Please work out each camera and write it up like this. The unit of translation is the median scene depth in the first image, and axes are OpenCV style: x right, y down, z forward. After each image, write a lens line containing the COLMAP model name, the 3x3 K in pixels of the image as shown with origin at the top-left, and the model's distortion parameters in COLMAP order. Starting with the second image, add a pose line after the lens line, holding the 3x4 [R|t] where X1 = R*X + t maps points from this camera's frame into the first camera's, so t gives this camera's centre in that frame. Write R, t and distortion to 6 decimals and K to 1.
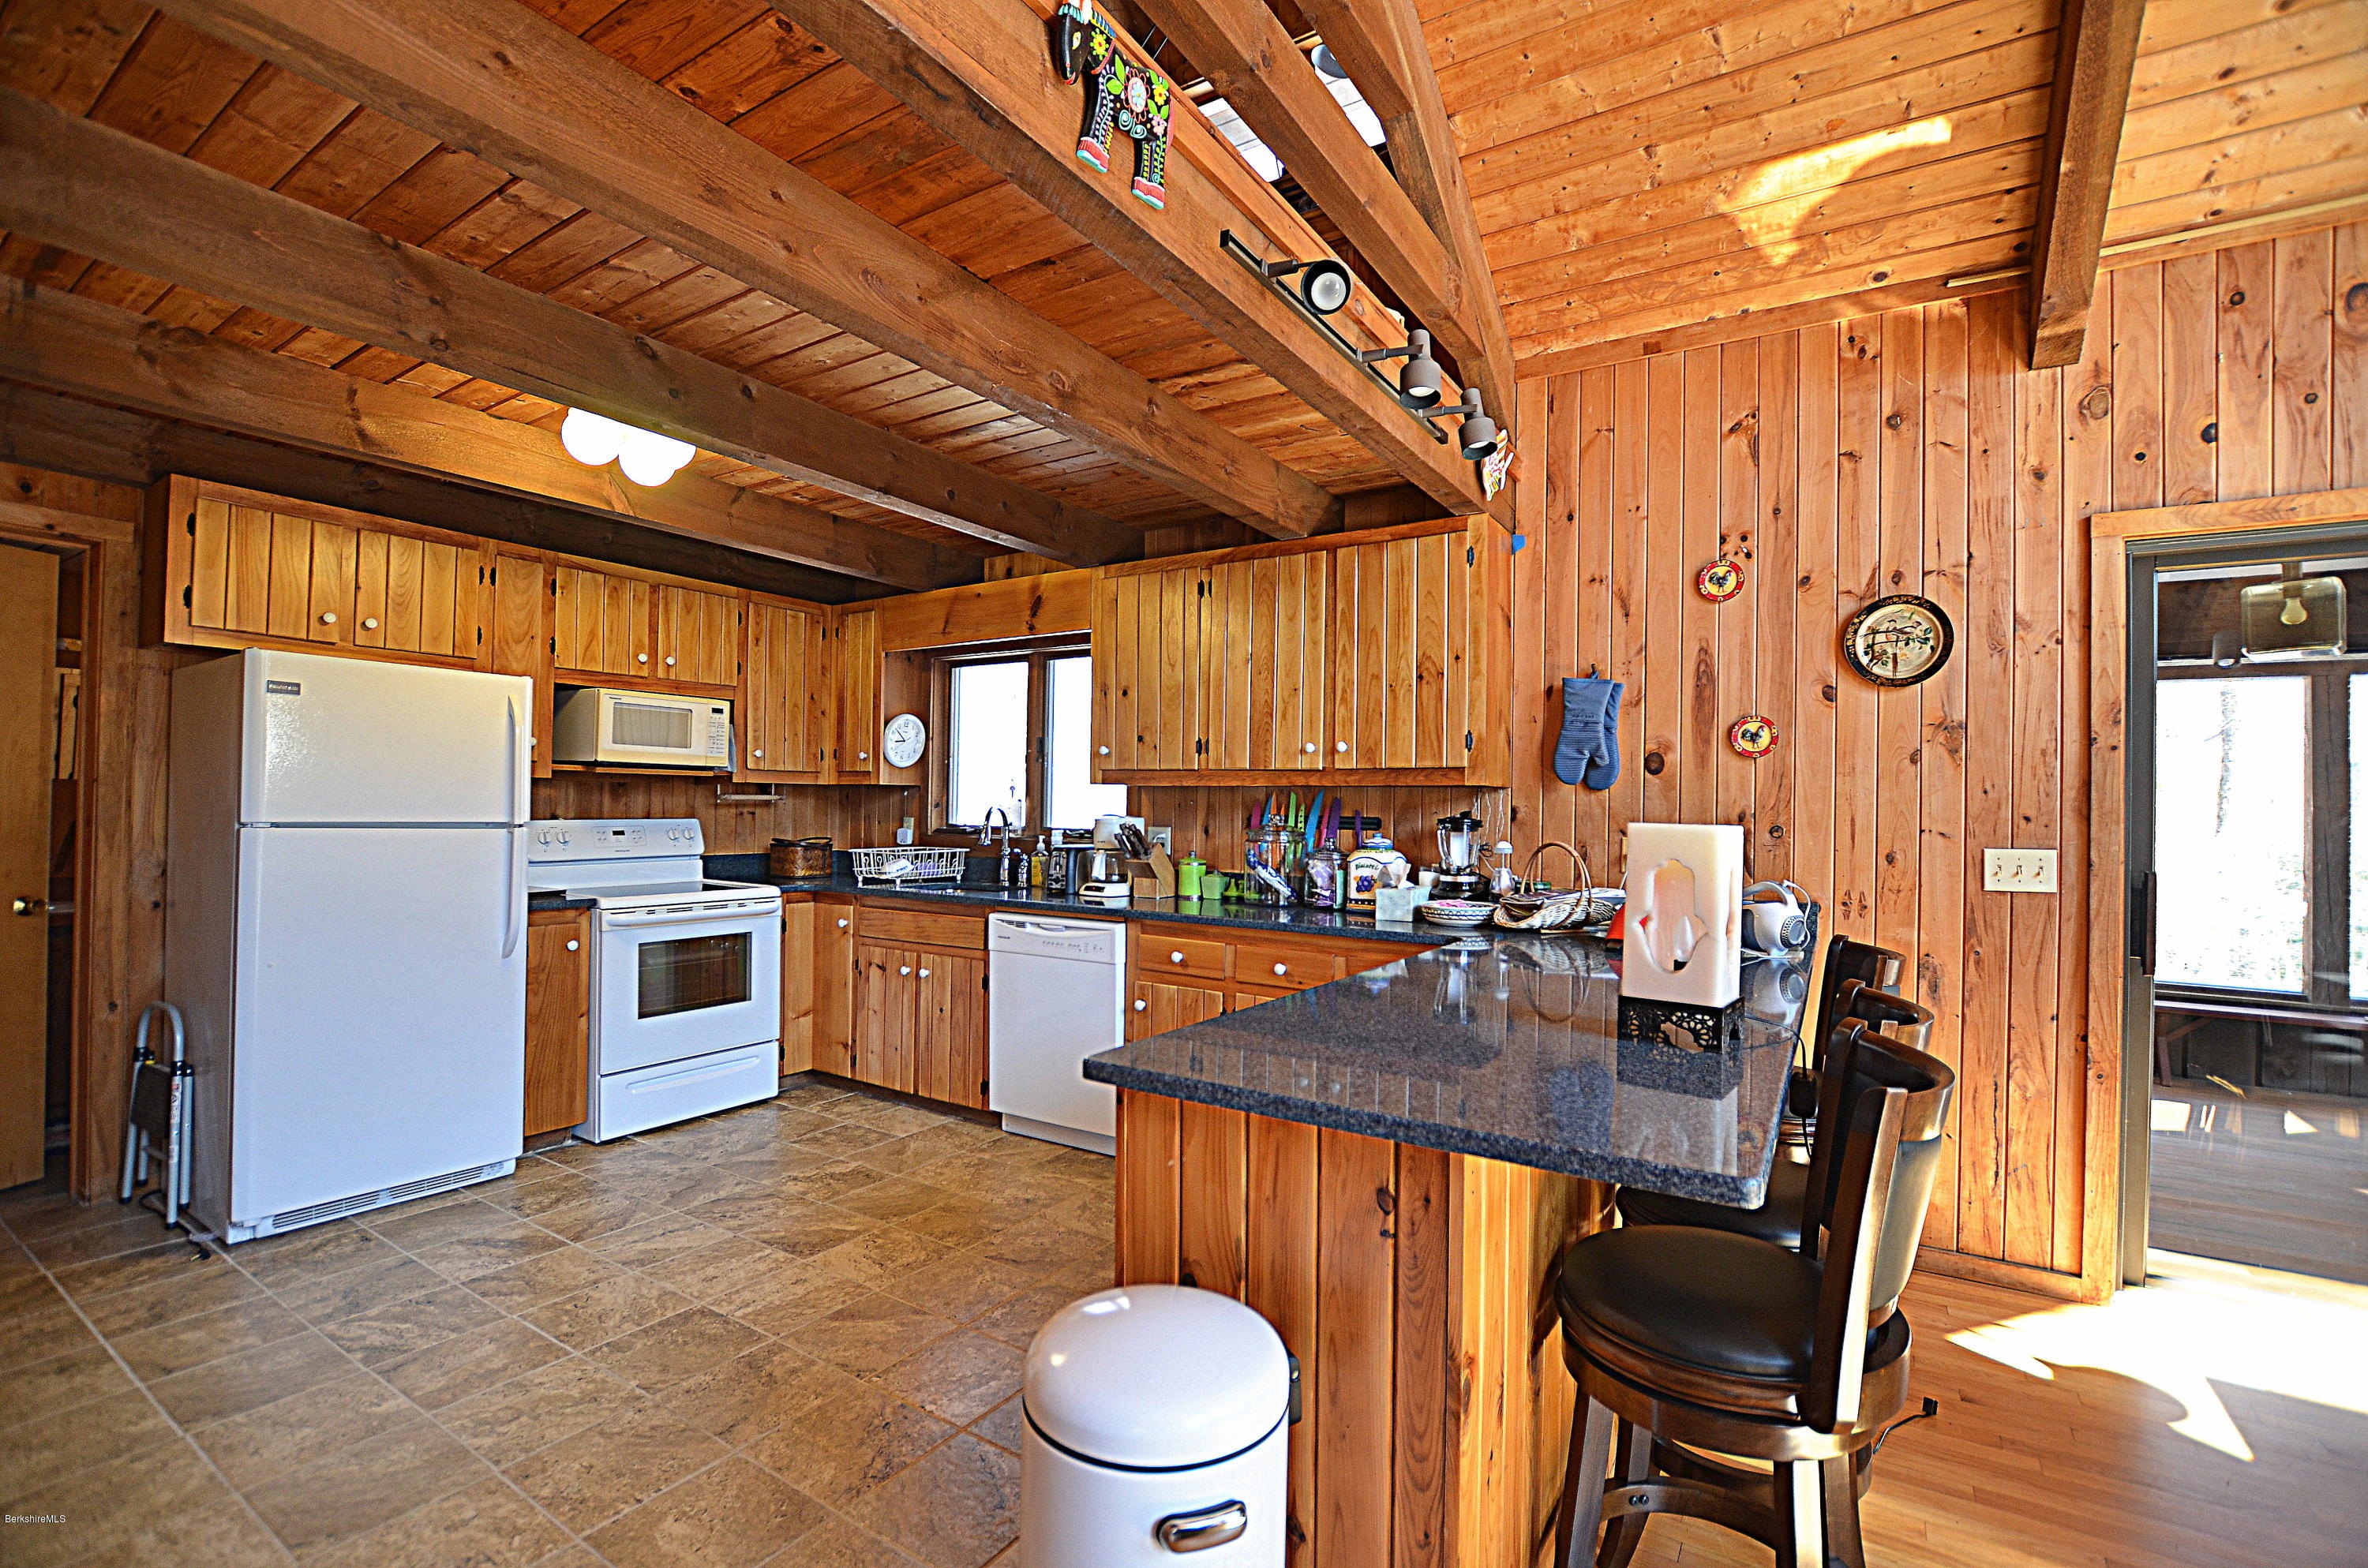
lens RADIAL K [[1045.7, 0, 1189.2], [0, 1045.7, 796.3], [0, 0, 1]] dist [-0.027706, 0.000392]
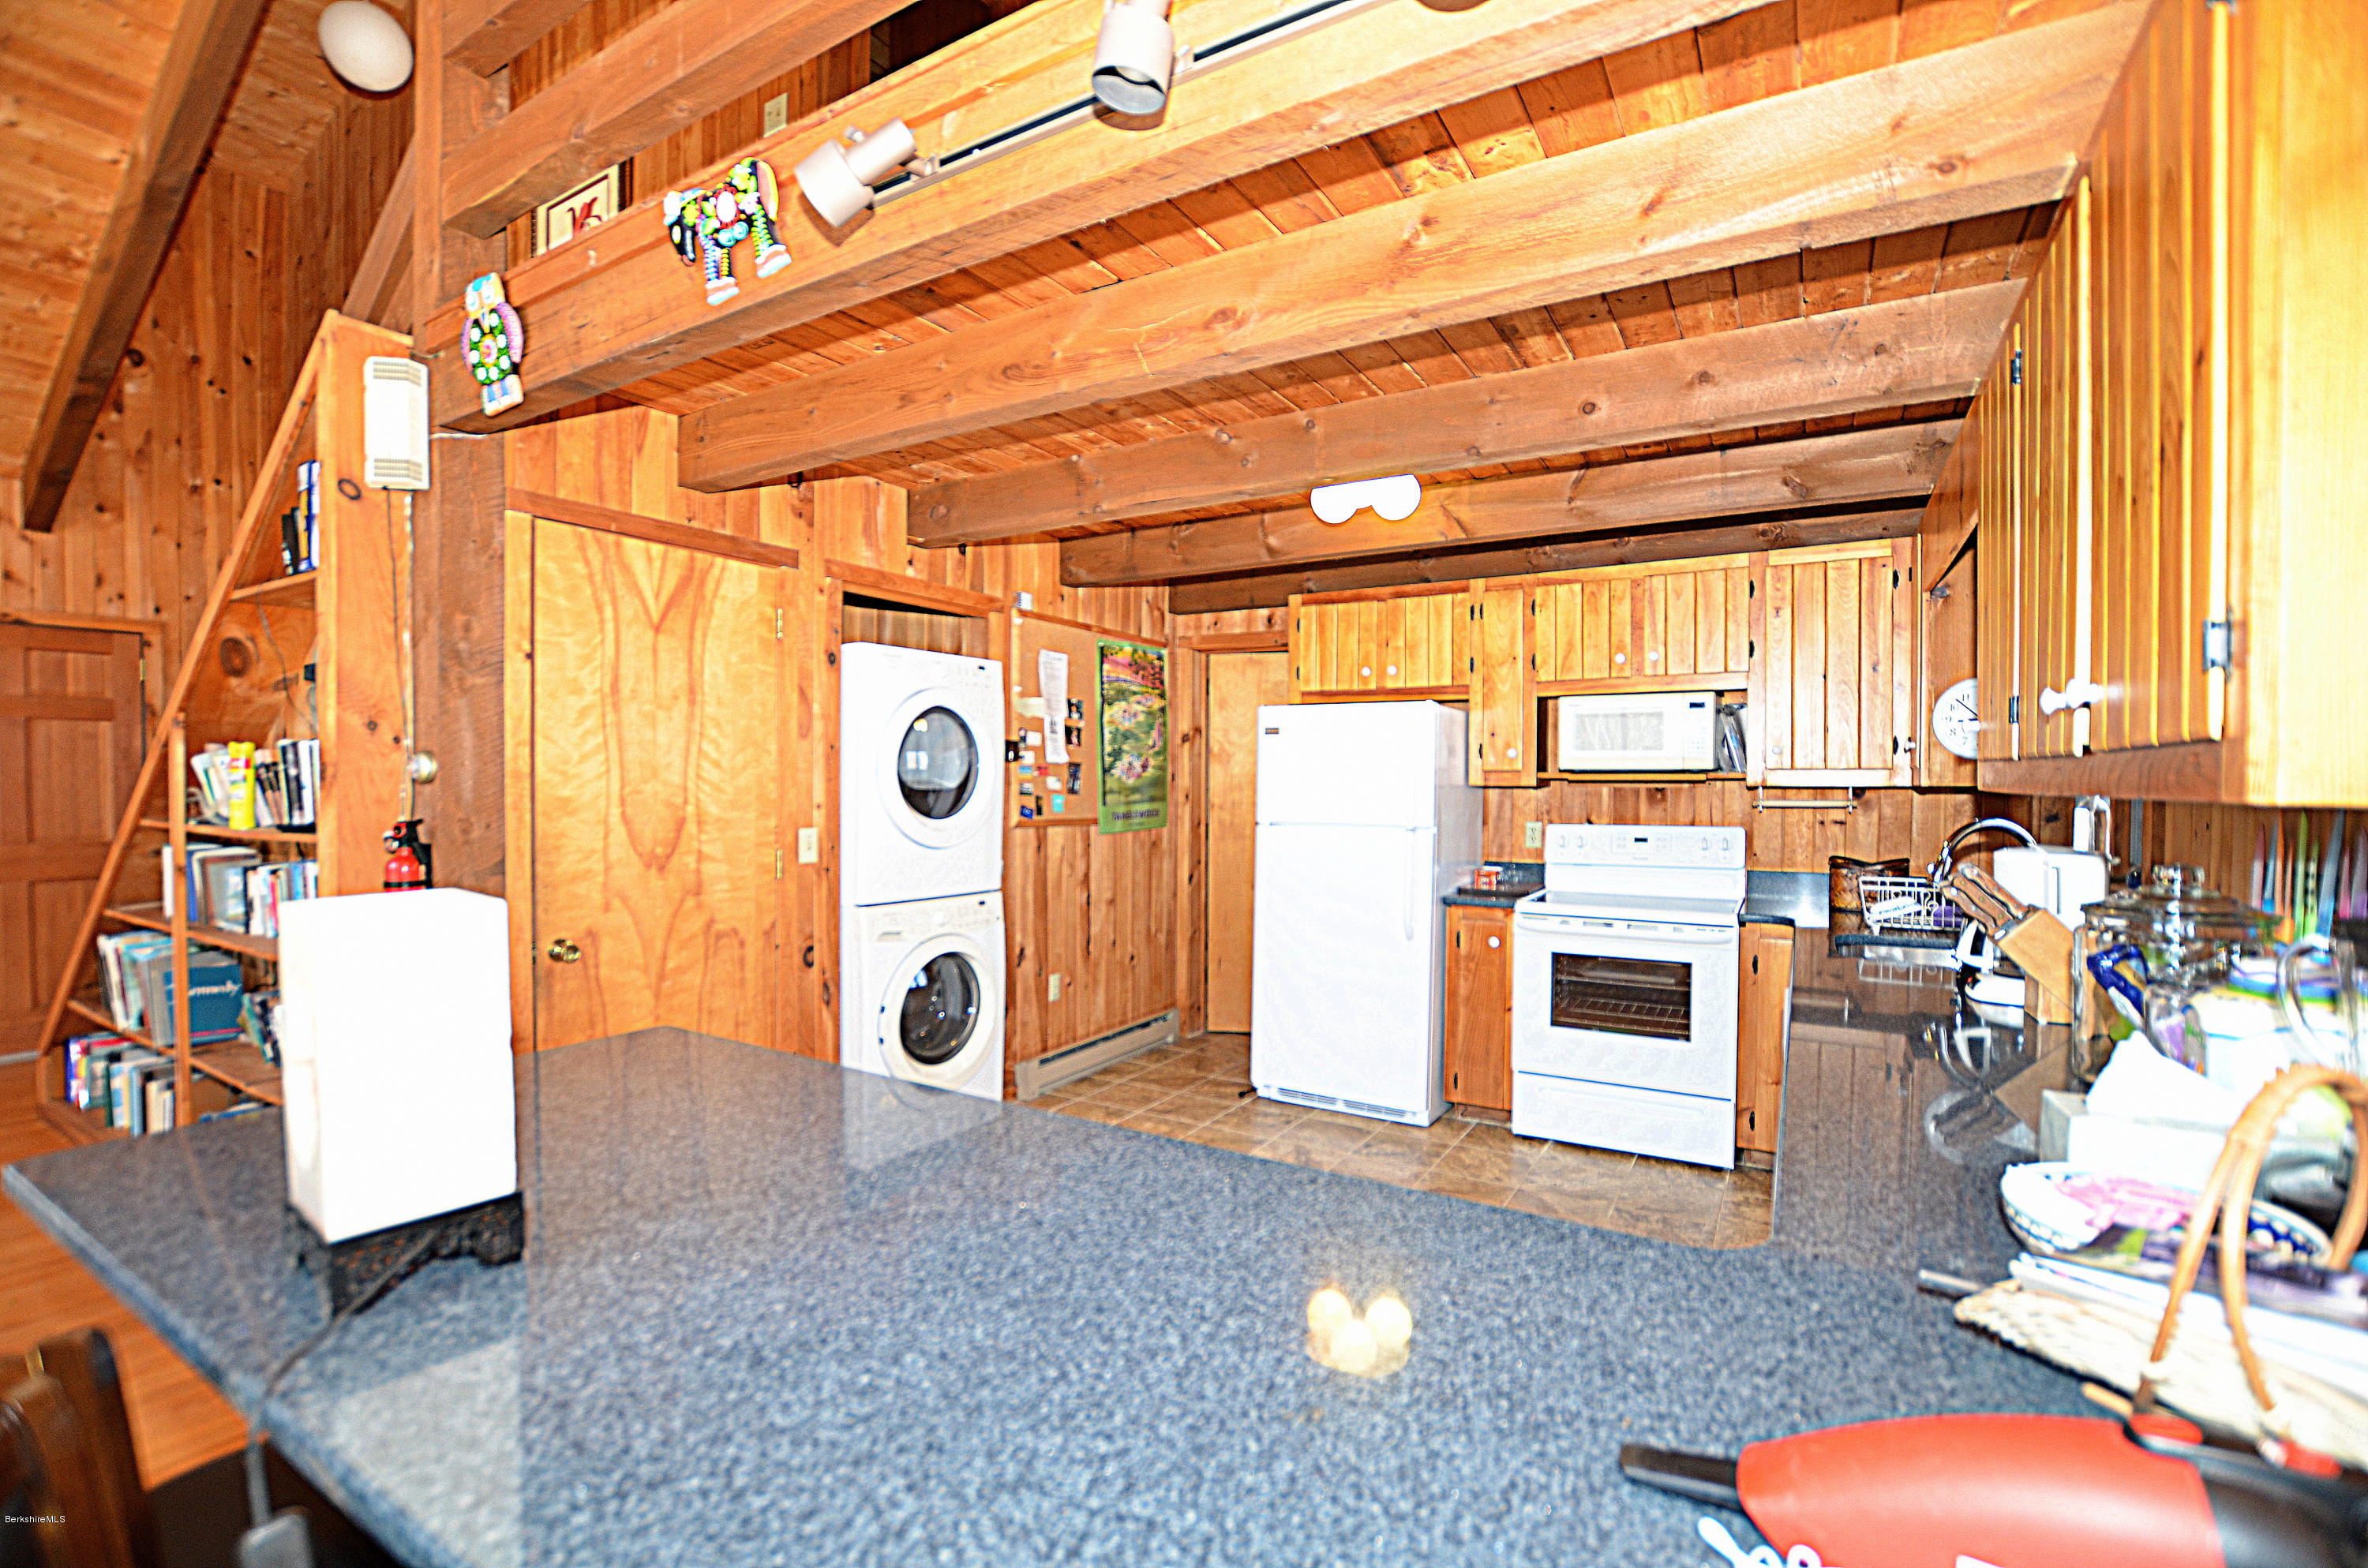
lens RADIAL K [[1045.7, 0, 1188.5], [0, 1045.7, 796.8], [0, 0, 1]] dist [-0.027706, 0.000392]
pose [[0.028189, 0.002291, -0.999600, 0.489289], [0.007006, 0.999972, 0.002489, -0.012530], [0.999578, -0.007074, 0.028172, 0.658983]]
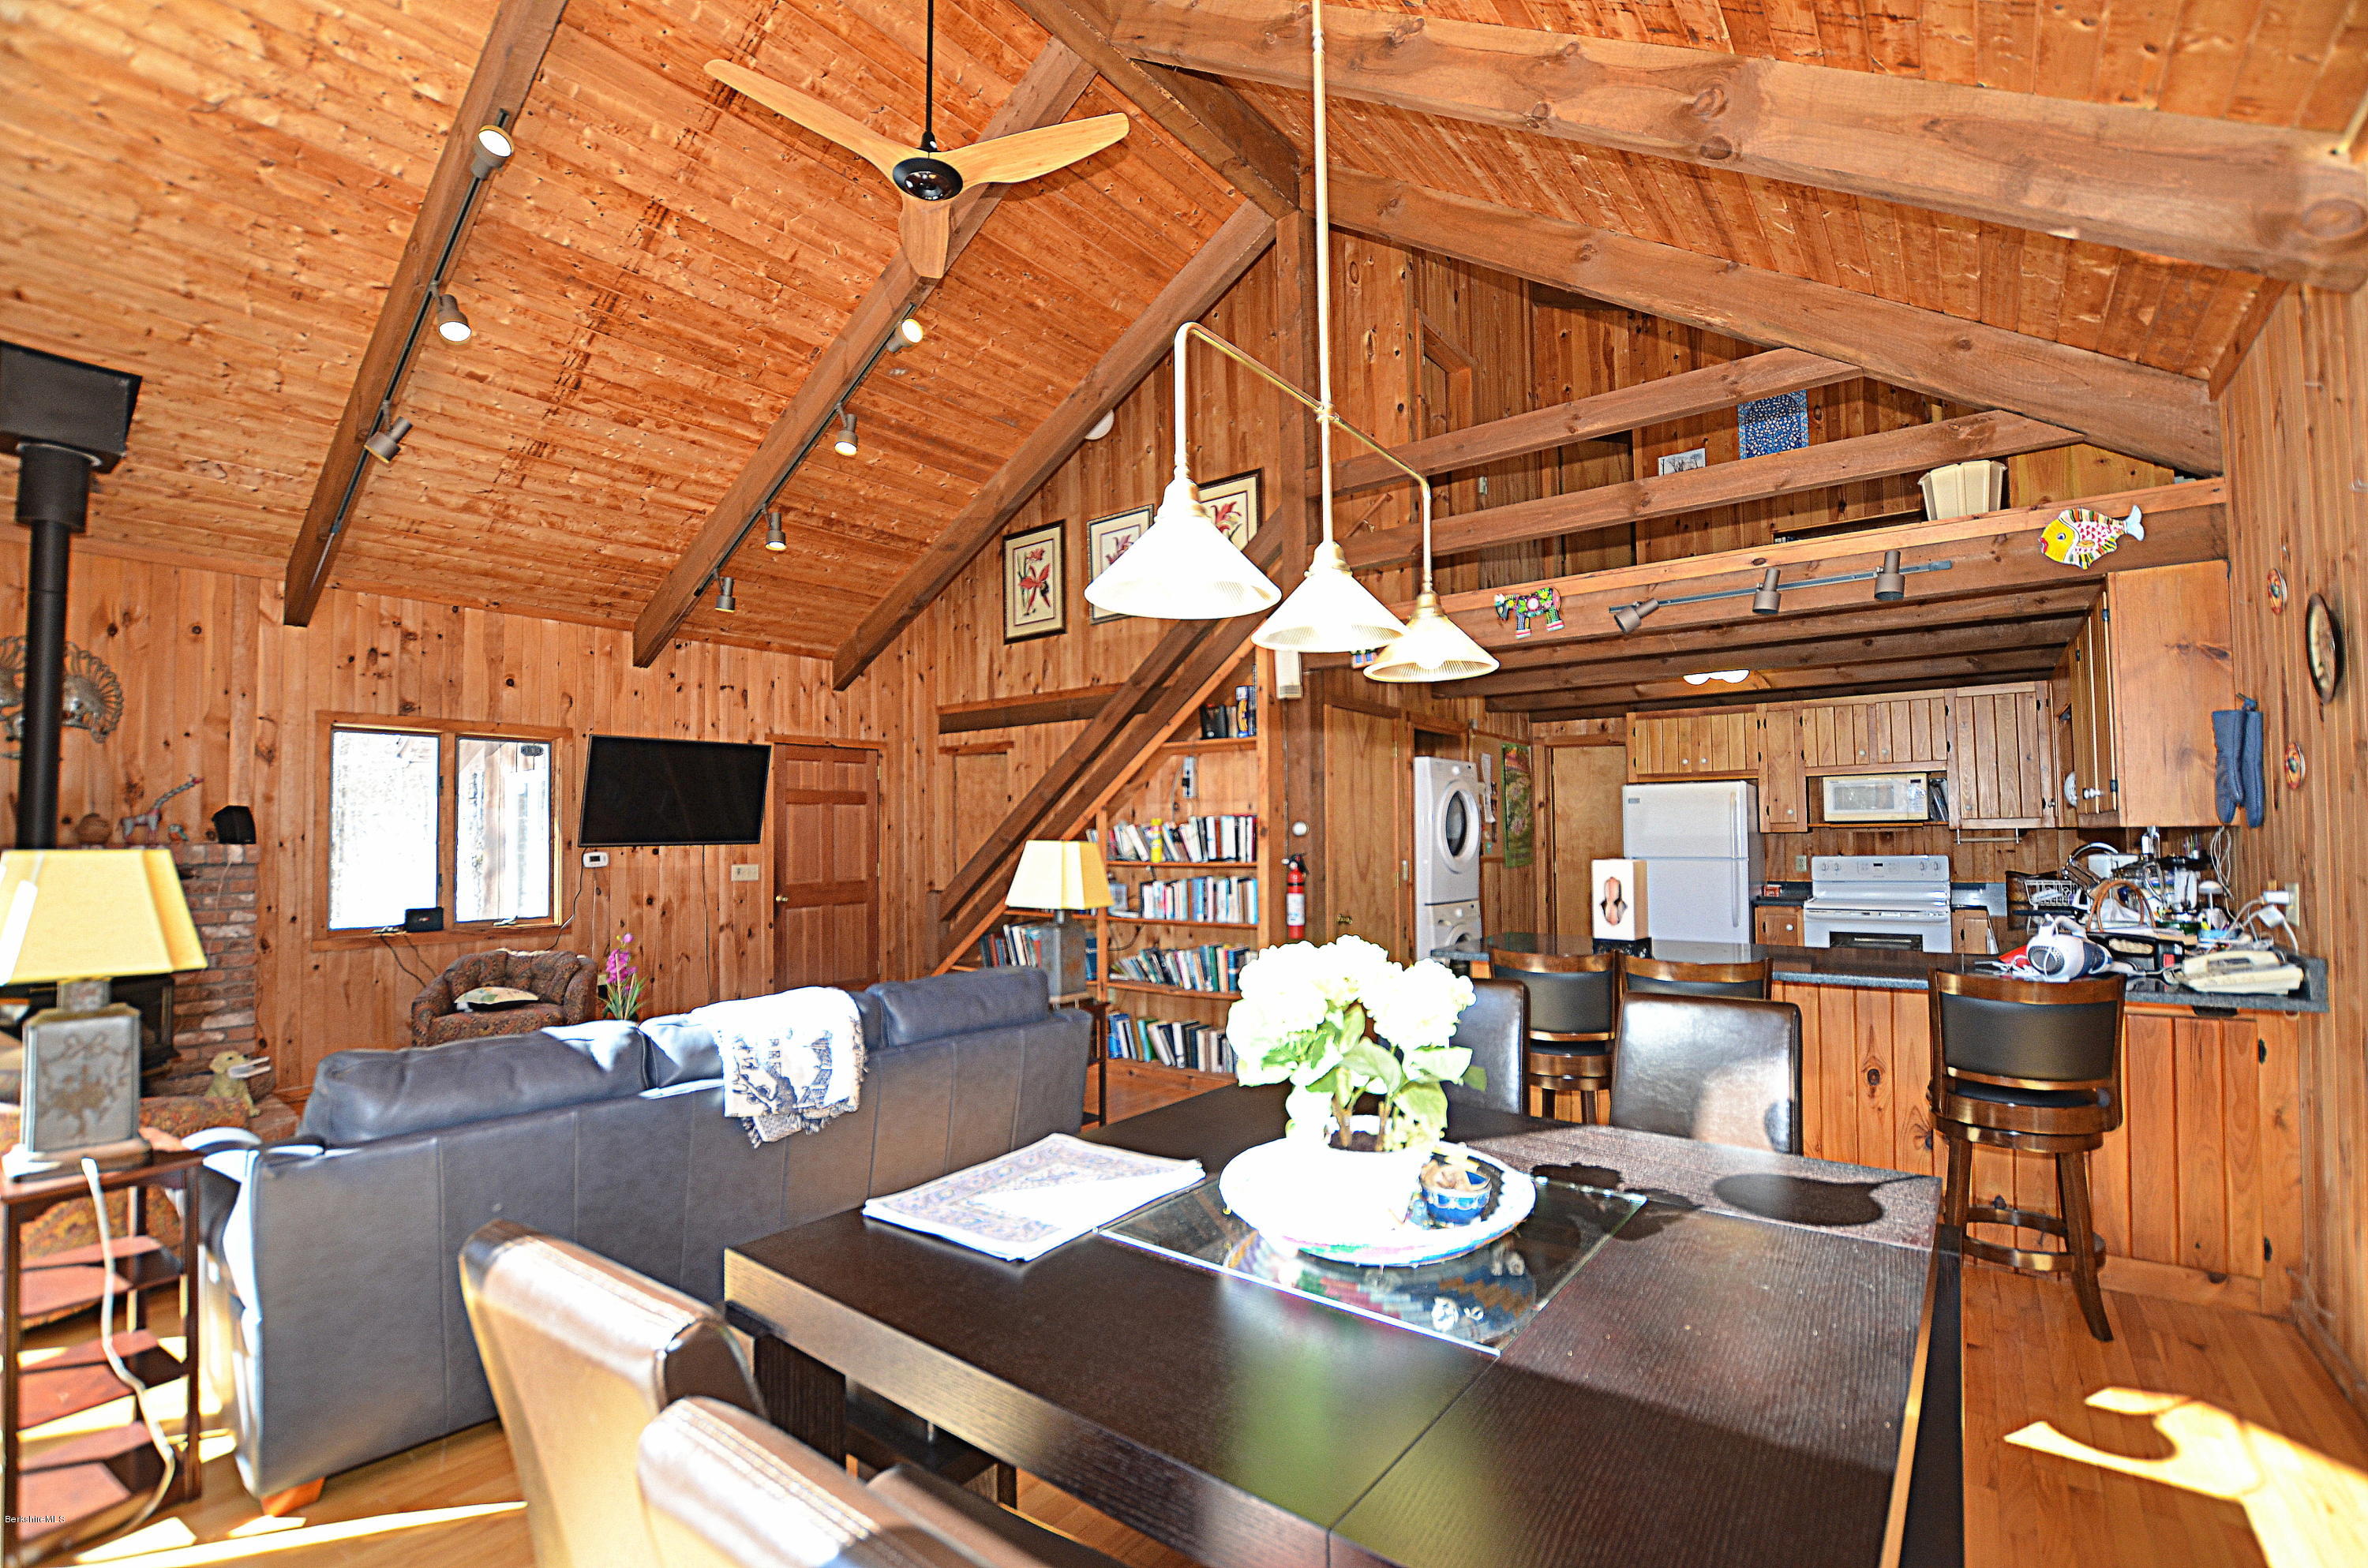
lens RADIAL K [[1045.7, 0, 1188.0], [0, 1045.7, 790.4], [0, 0, 1]] dist [-0.027706, 0.000392]
pose [[-0.086369, -0.061314, -0.994375, 1.291577], [0.018087, 0.997843, -0.063099, 0.004061], [0.996099, -0.023435, -0.085074, 0.126752]]
